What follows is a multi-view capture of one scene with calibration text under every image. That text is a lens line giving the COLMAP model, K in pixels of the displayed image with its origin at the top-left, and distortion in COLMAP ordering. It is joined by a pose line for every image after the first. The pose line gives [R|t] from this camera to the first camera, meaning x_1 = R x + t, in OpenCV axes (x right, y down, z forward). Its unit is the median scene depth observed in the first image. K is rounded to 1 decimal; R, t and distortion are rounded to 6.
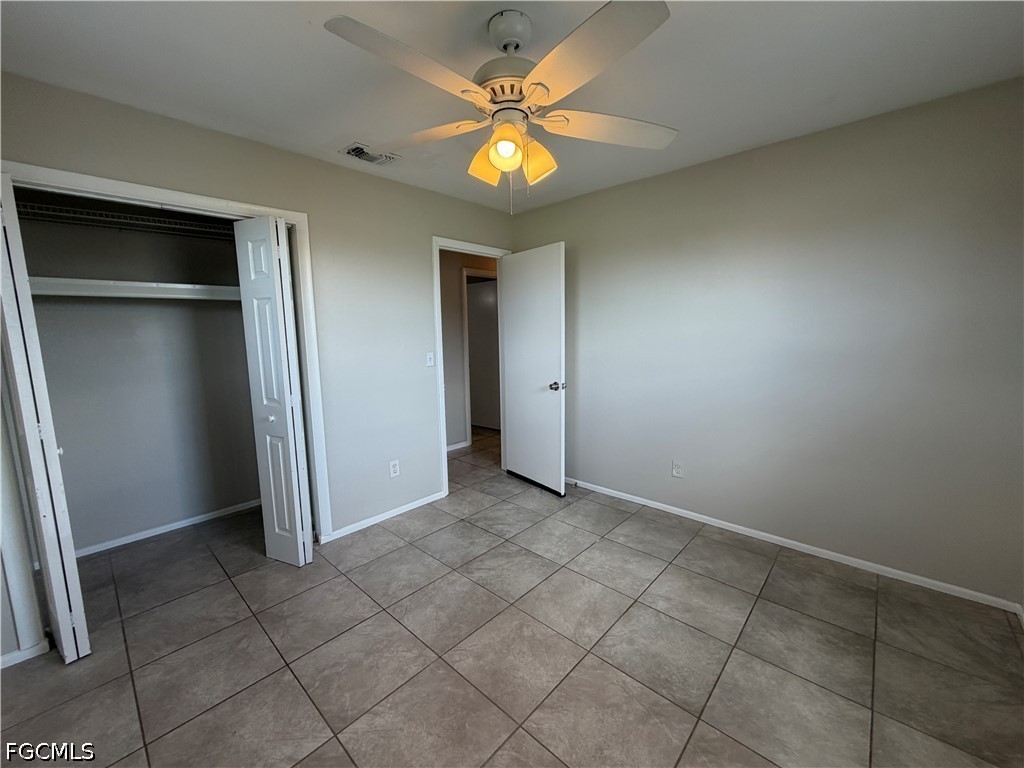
lens RADIAL K [[409.4, 0, 511.4], [0, 409.4, 384.5], [0, 0, 1]] dist [0.002874, 0.000206]
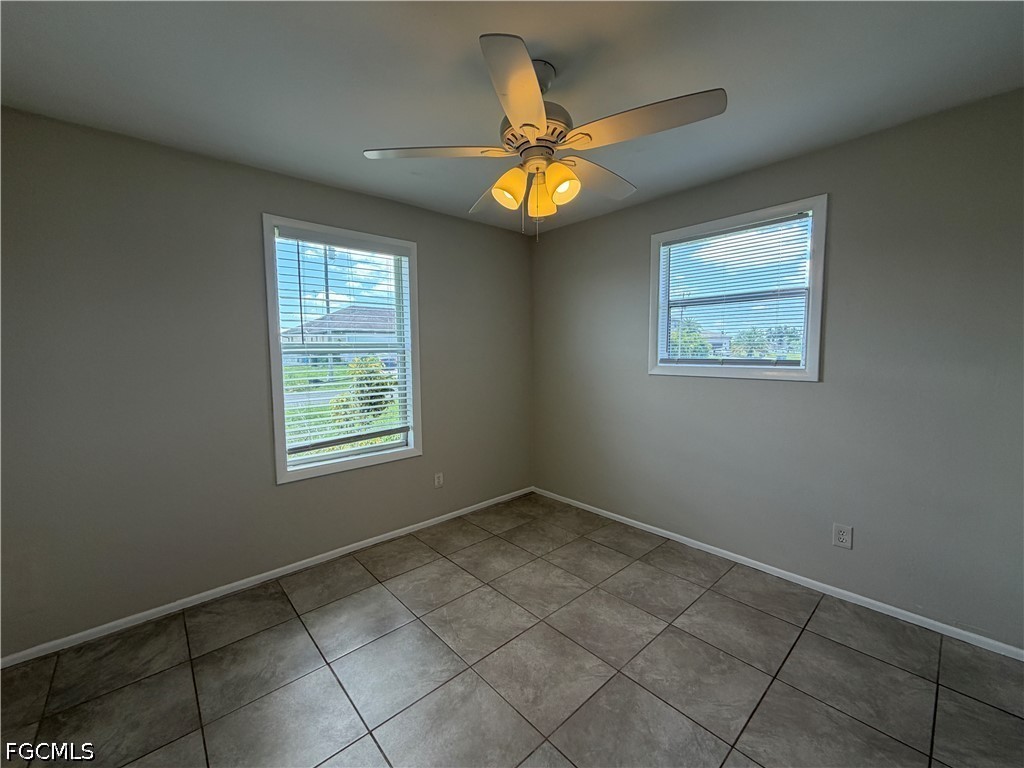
lens RADIAL K [[409.4, 0, 511.9], [0, 409.4, 384.0], [0, 0, 1]] dist [0.002874, 0.000206]
pose [[-0.995224, 0.022349, 0.095030, -0.023871], [0.041674, 0.977550, 0.206542, -0.231949], [-0.088280, 0.209516, -0.973812, 1.806091]]
